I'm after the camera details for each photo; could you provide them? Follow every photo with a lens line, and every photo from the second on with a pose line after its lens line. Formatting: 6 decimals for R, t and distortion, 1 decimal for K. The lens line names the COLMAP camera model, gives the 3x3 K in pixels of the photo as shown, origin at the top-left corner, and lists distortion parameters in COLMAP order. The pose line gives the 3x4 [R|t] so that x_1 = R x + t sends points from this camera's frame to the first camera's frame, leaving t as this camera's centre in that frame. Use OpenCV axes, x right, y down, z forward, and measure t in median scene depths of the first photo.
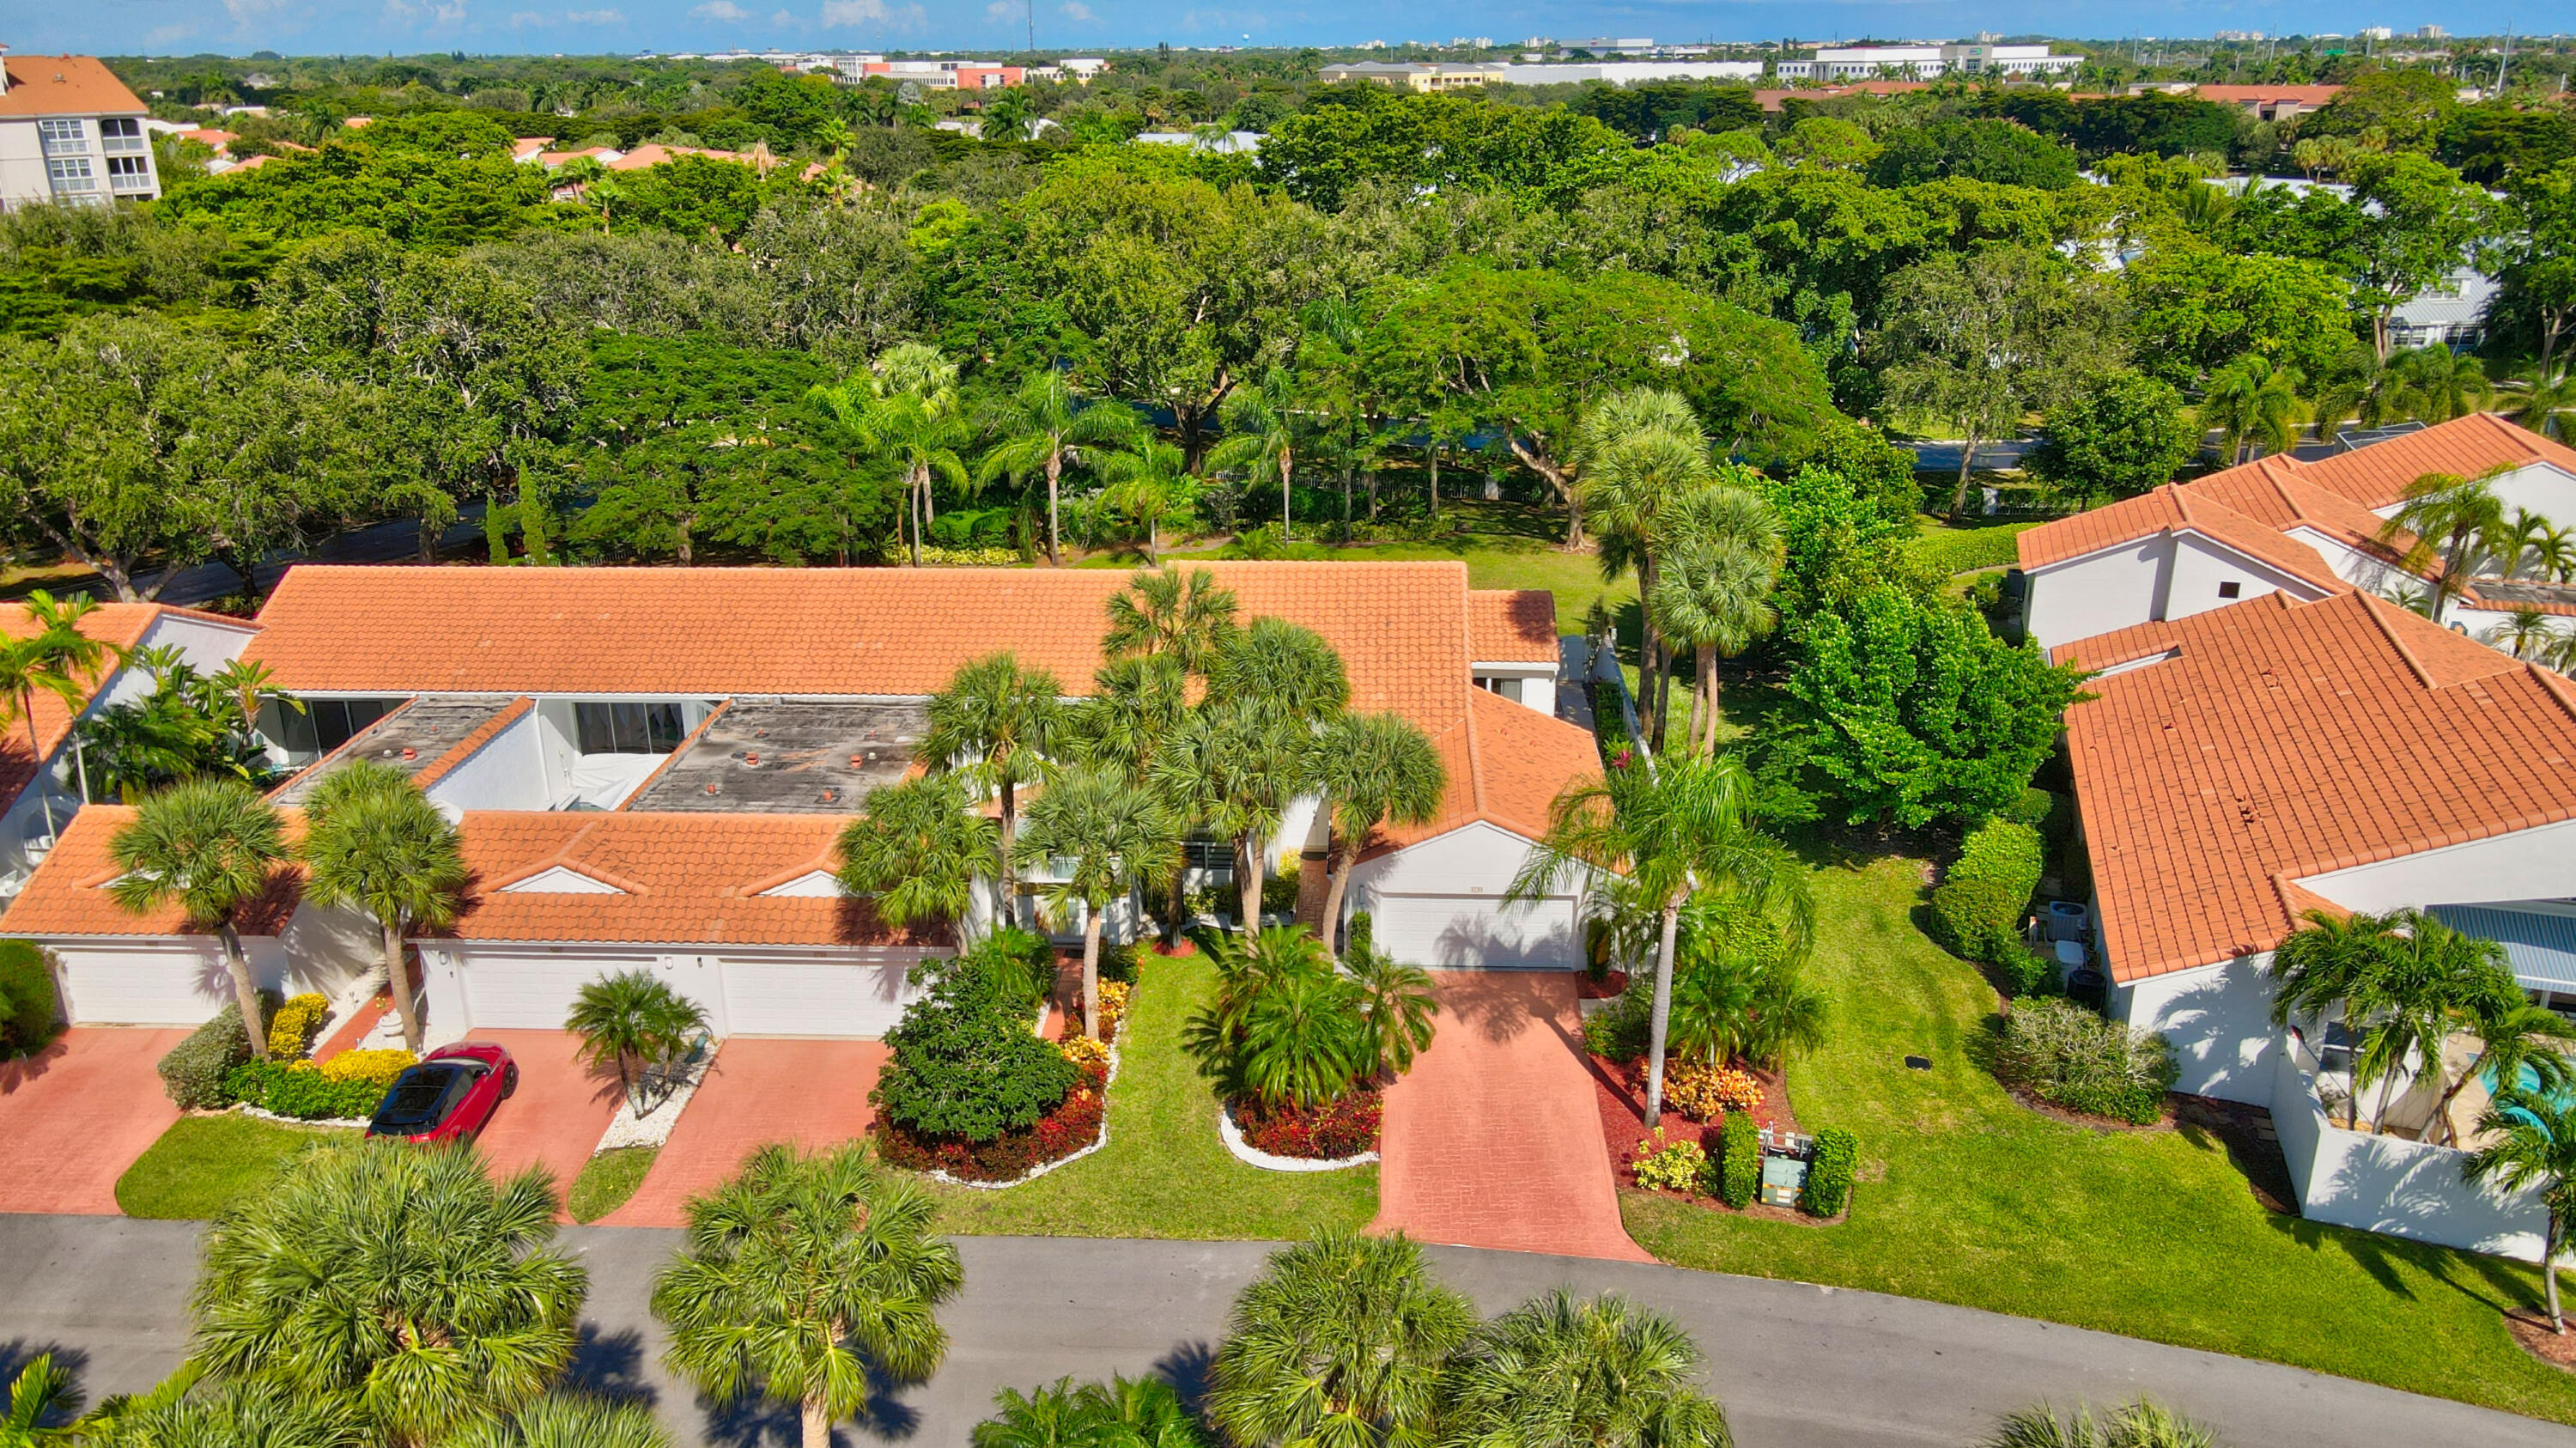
lens RADIAL K [[1909.4, 0, 1268.0], [0, 1909.4, 722.8], [0, 0, 1]] dist [0.003897, 0.012074]
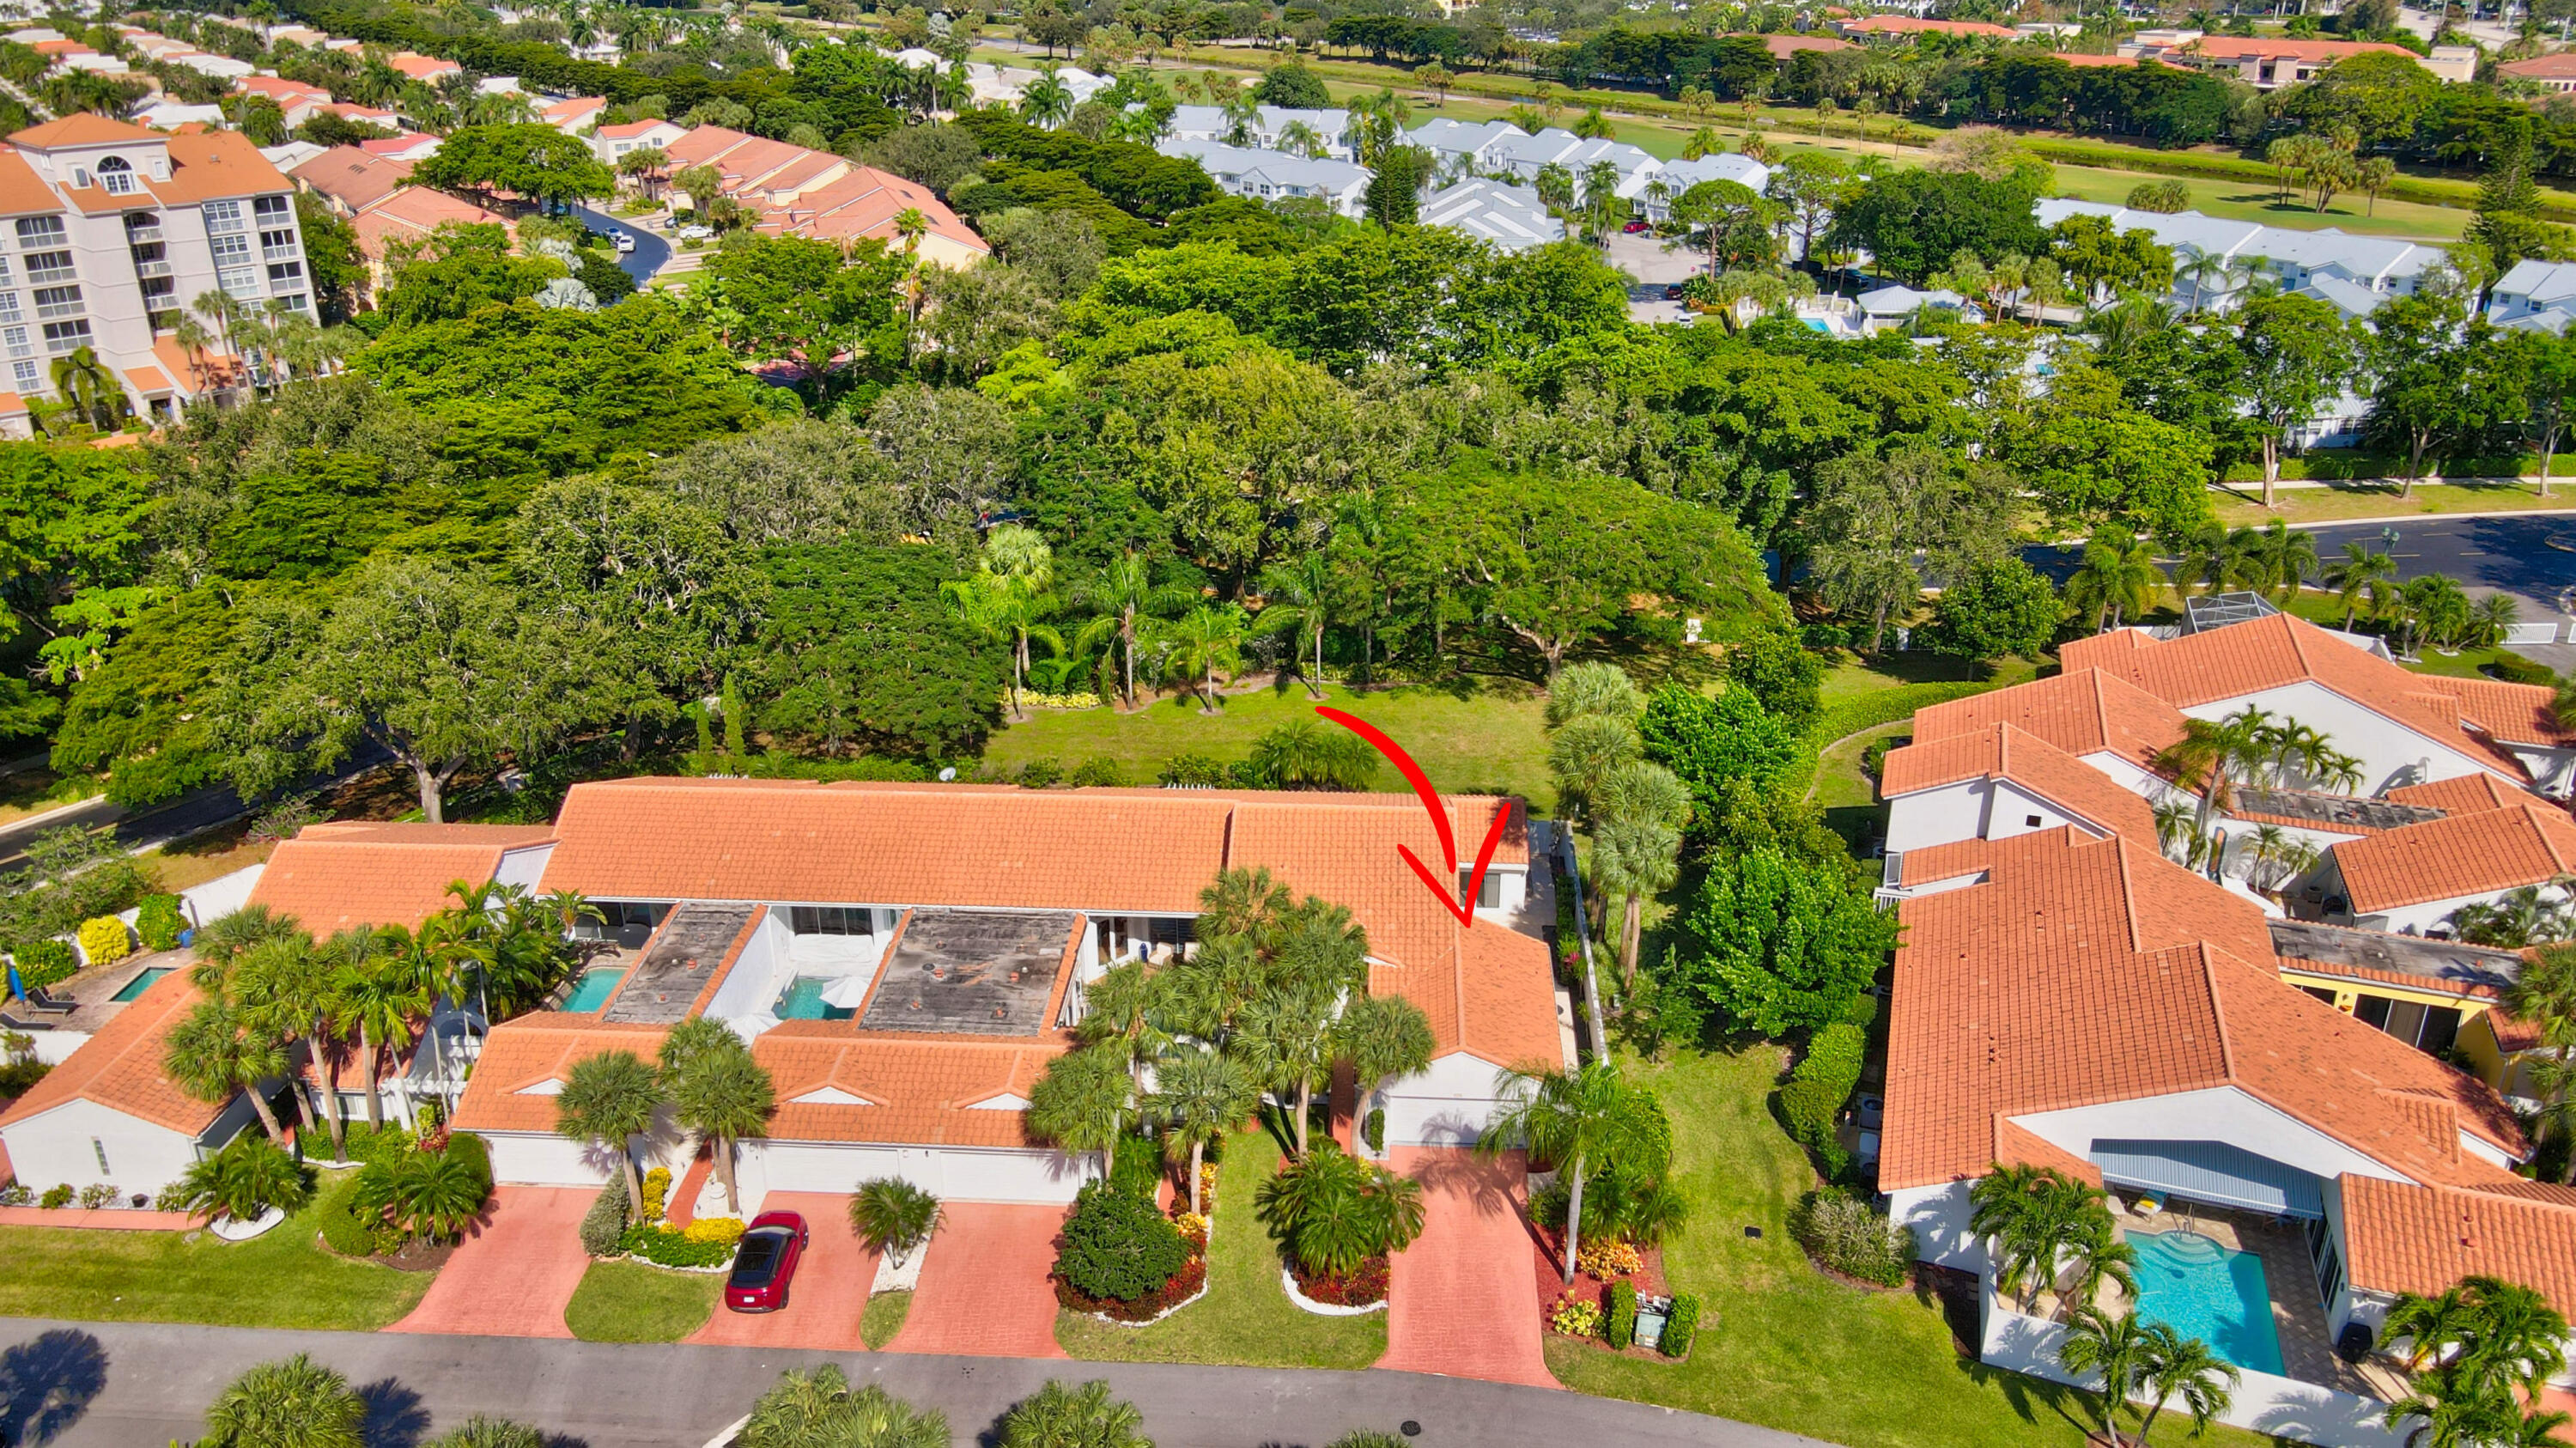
lens RADIAL K [[1908.2, 0, 1272.6], [0, 1908.2, 726.7], [0, 0, 1]] dist [-0.005551, 0.029623]
pose [[0.999950, 0.009365, -0.003613, -0.027018], [-0.009094, 0.997594, 0.068723, -0.280395], [0.004248, -0.068686, 0.997629, -0.404277]]
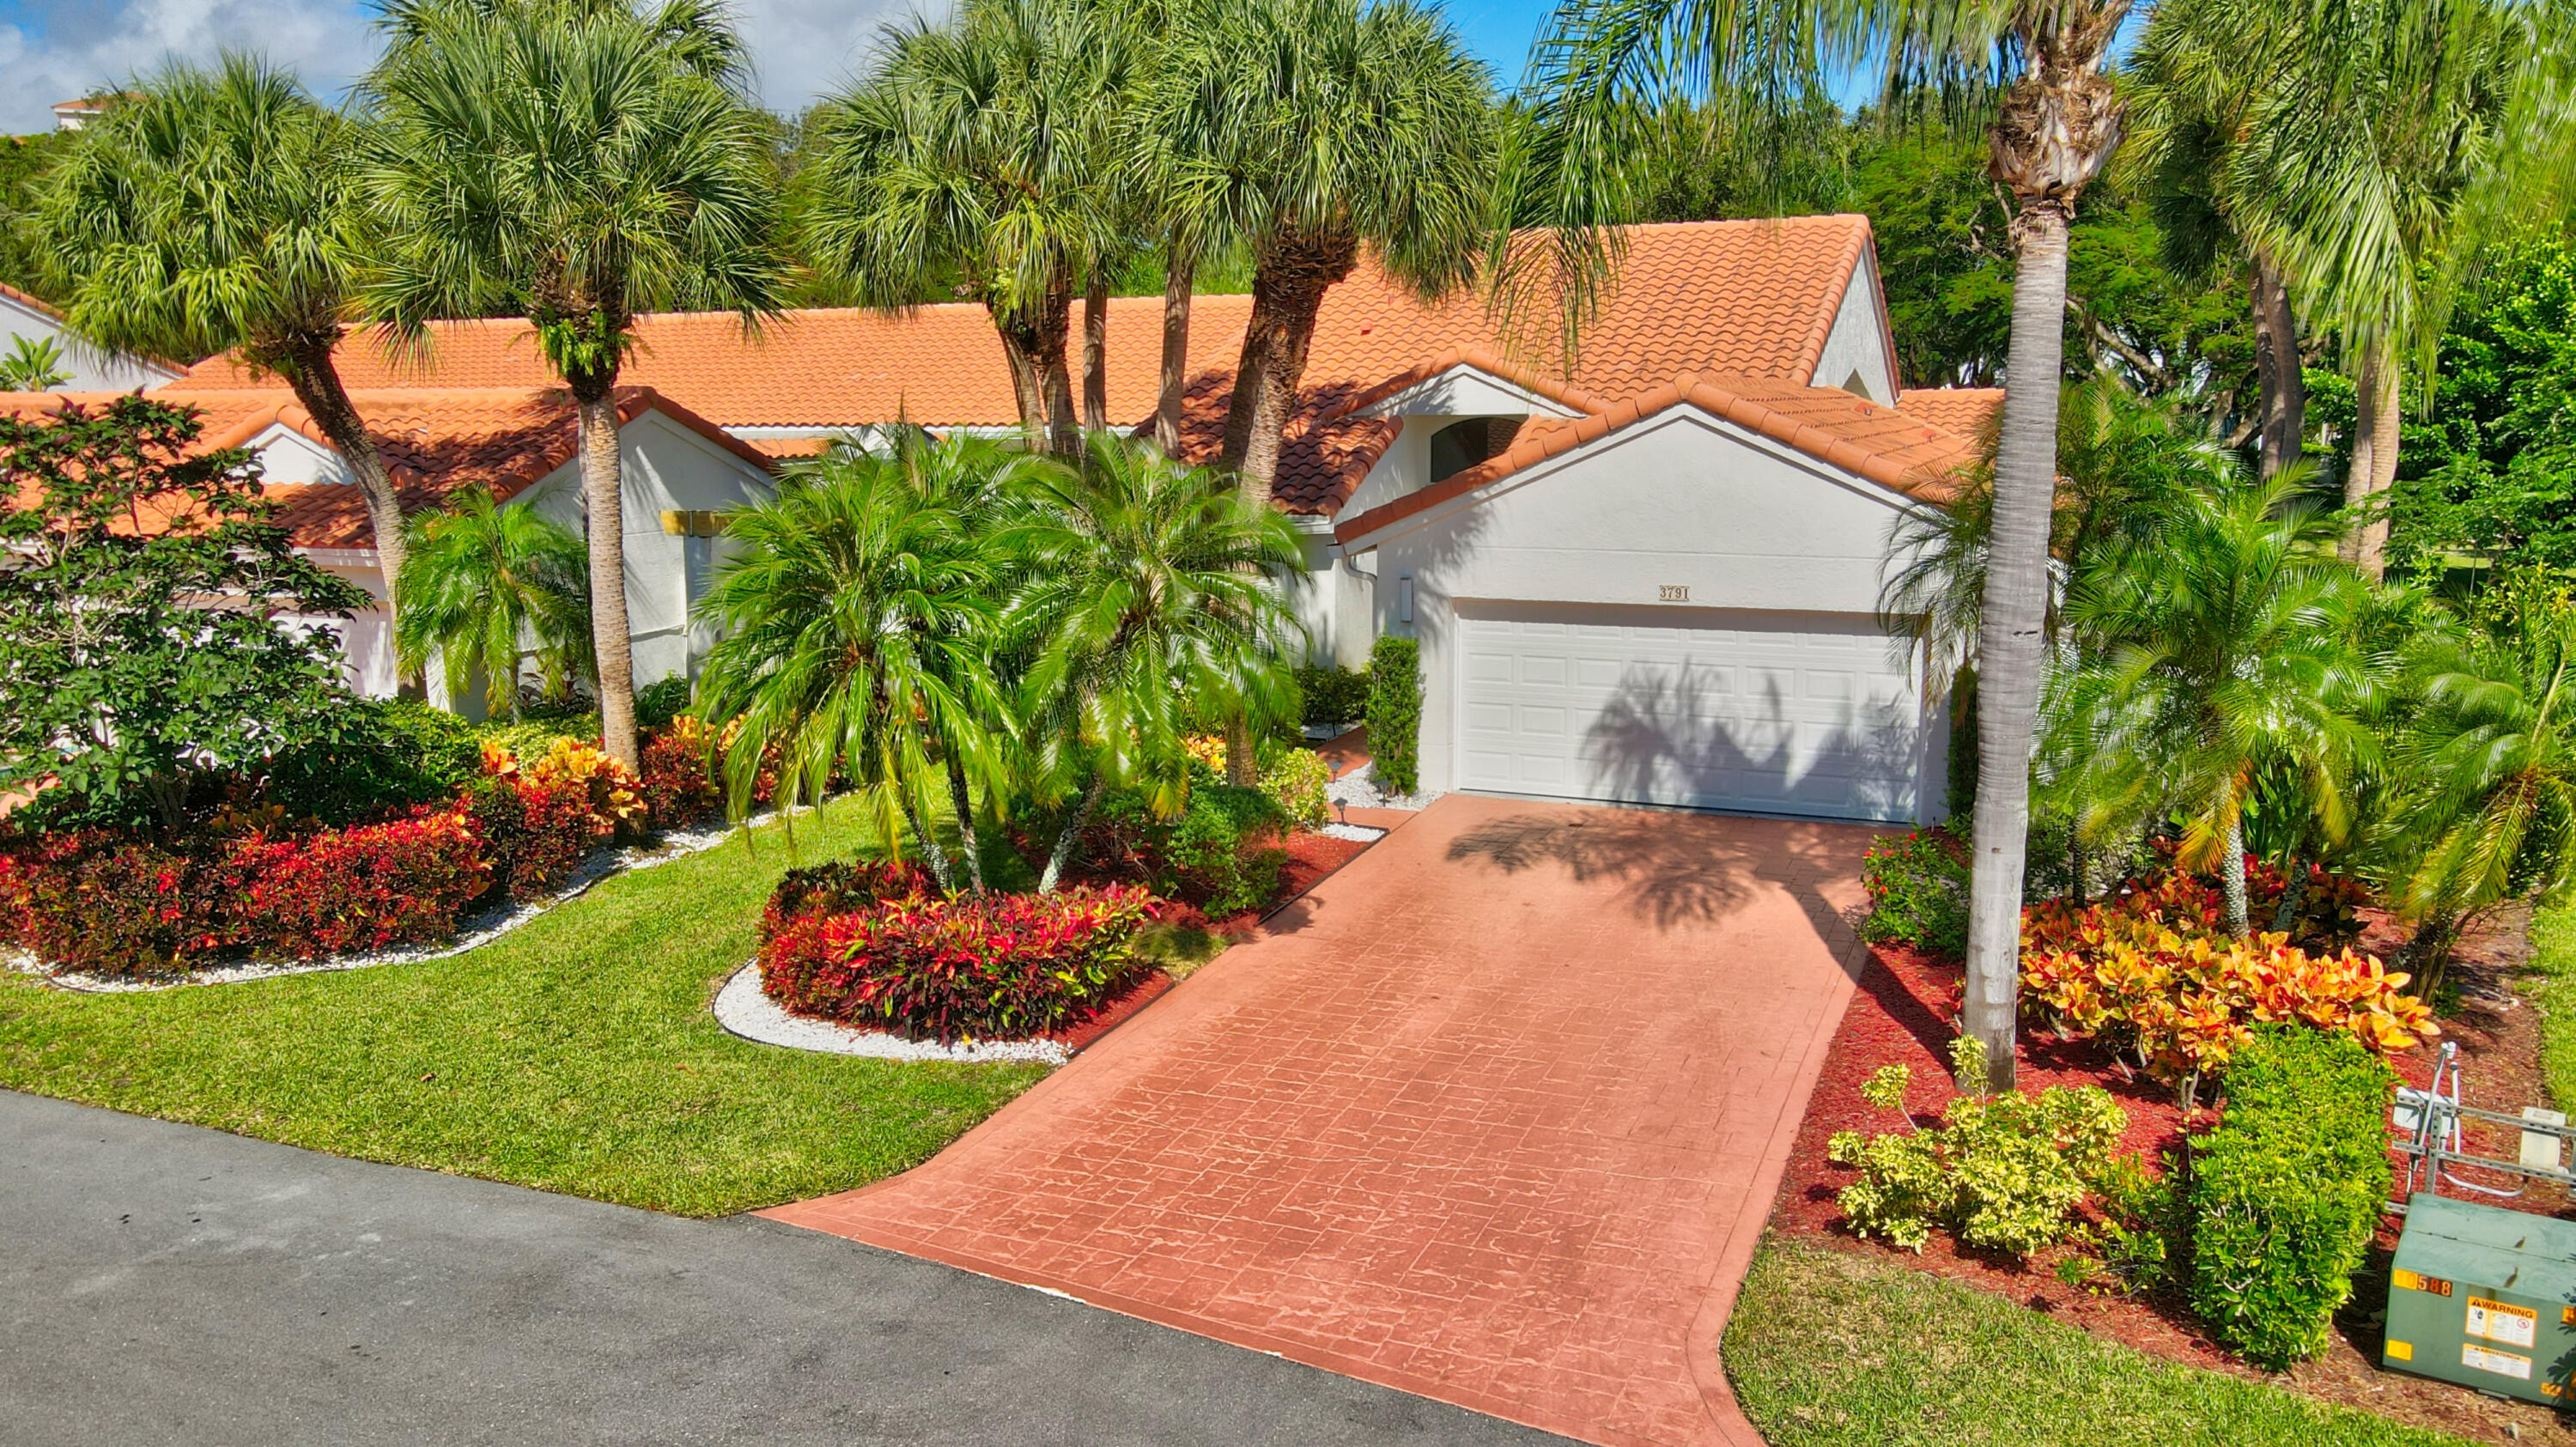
lens RADIAL K [[1909.3, 0, 1268.0], [0, 1909.3, 722.3], [0, 0, 1]] dist [0.003897, 0.012074]
pose [[0.937416, 0.060859, -0.342852, 0.166011], [-0.116997, 0.982416, -0.145500, 0.180081], [0.327969, 0.176507, 0.928053, 0.586088]]
